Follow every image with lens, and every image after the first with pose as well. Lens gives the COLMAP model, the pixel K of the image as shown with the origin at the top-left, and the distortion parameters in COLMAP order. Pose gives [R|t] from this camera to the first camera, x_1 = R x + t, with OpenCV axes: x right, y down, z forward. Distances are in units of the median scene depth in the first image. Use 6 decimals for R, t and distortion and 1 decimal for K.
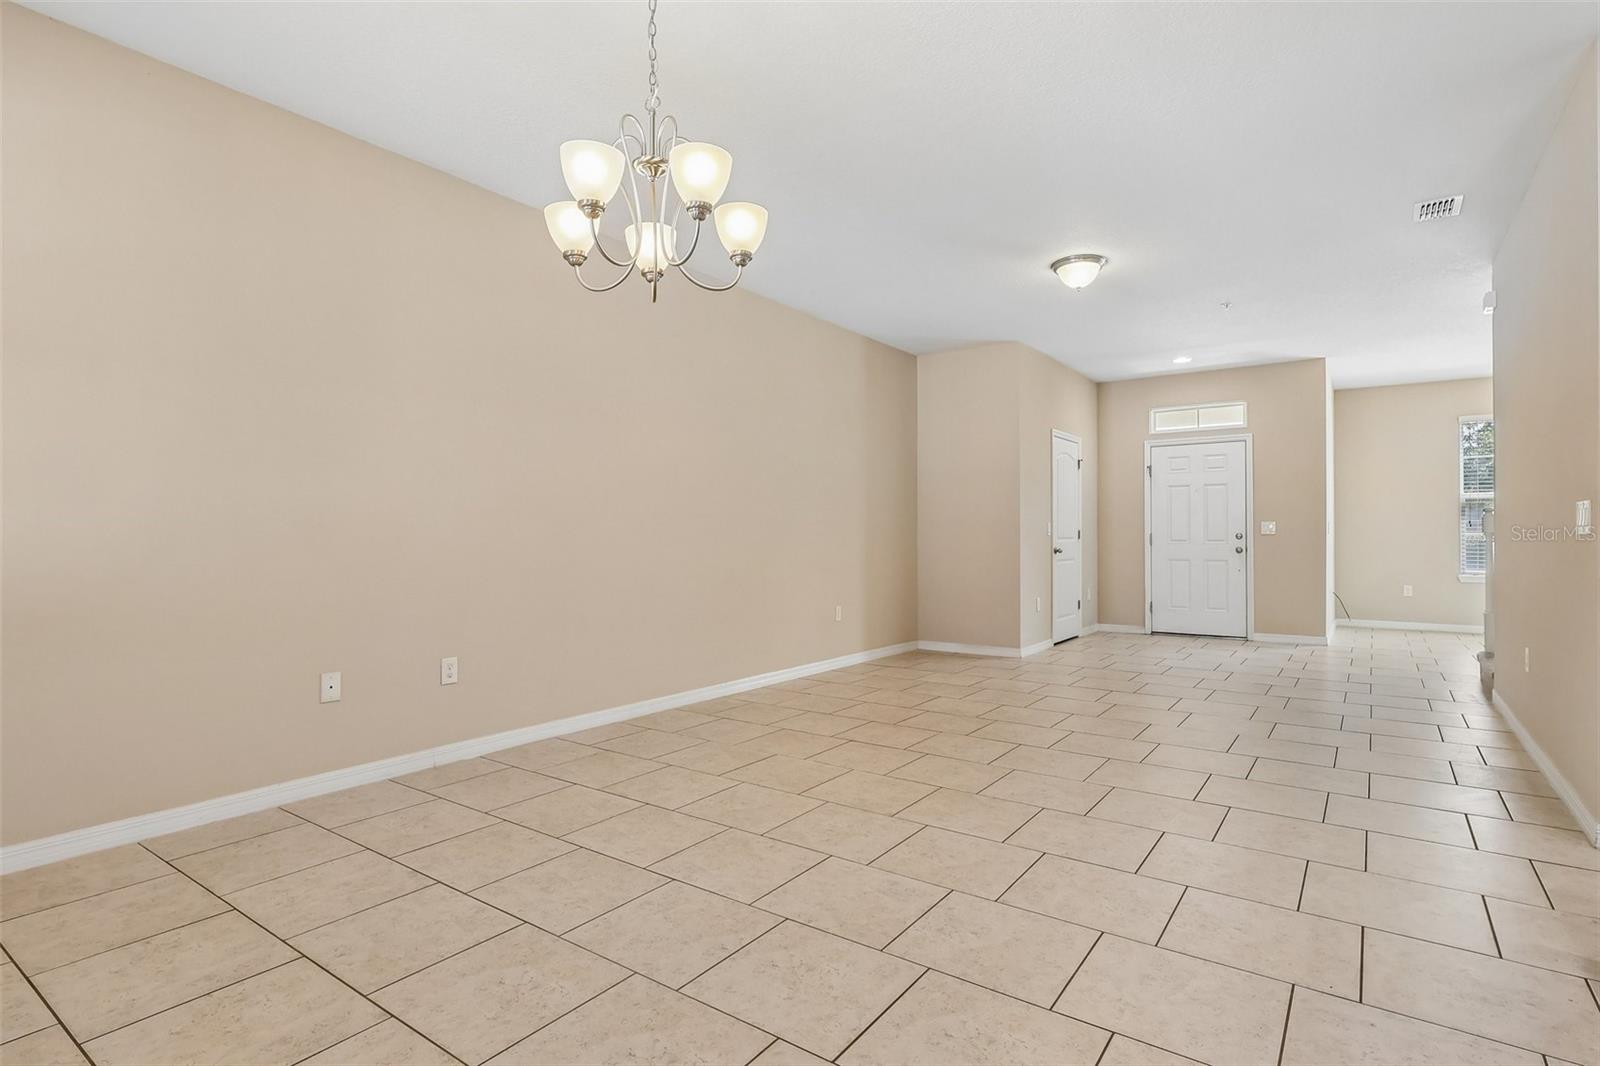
lens RADIAL K [[815.0, 0, 796.7], [0, 815.0, 537.0], [0, 0, 1]] dist [-0.001084, 0.000081]
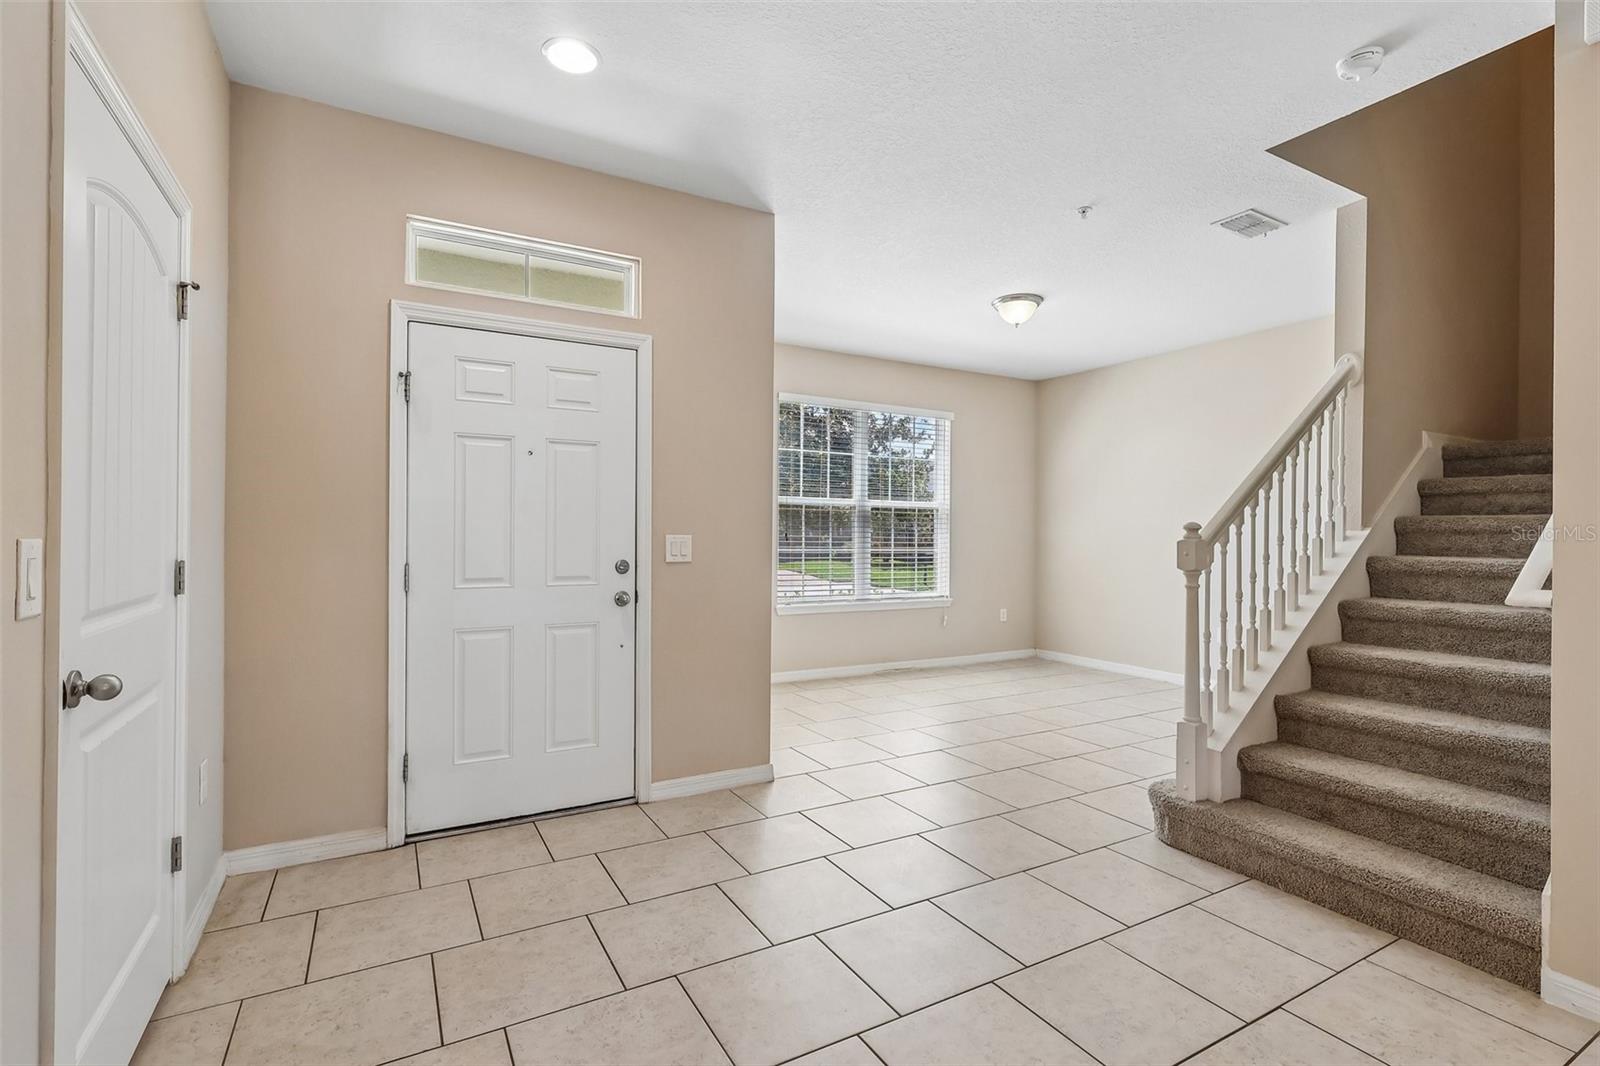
lens RADIAL K [[742.8, 0, 807.0], [0, 742.8, 536.1], [0, 0, 1]] dist [-0.003333, 0.000368]
pose [[0.418595, 0.004600, 0.908161, 0.221212], [-0.010807, 0.999942, -0.000084, -0.018079], [-0.908109, -0.009779, 0.418621, 0.733890]]
